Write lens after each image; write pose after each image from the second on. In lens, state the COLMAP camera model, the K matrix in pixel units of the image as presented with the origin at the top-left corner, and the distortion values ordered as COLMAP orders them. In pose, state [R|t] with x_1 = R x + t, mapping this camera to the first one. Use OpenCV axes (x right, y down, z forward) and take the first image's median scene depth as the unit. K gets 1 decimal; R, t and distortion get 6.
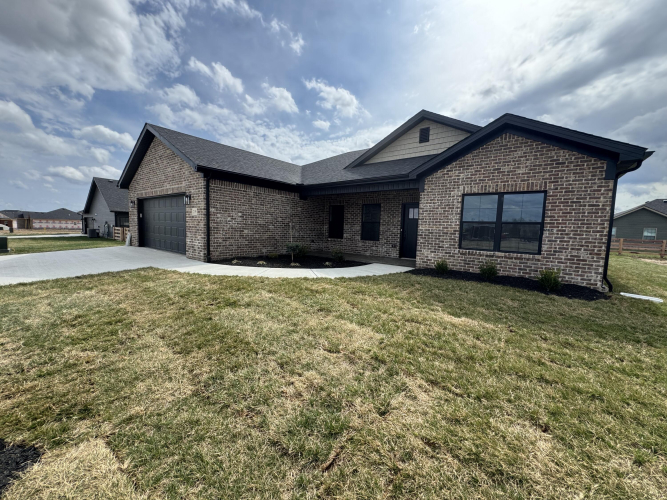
lens RADIAL K [[272.1, 0, 348.2], [0, 272.1, 254.2], [0, 0, 1]] dist [-0.002449, 0.000836]
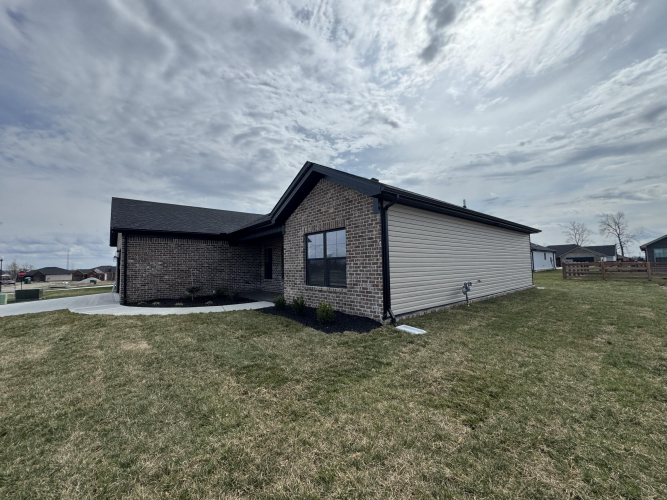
lens RADIAL K [[272.1, 0, 354.1], [0, 272.1, 251.7], [0, 0, 1]] dist [-0.002449, 0.000836]
pose [[0.979863, -0.064580, -0.188939, 0.649760], [0.036070, 0.987934, -0.150616, 0.015019], [0.196386, 0.140769, 0.970369, -0.006408]]
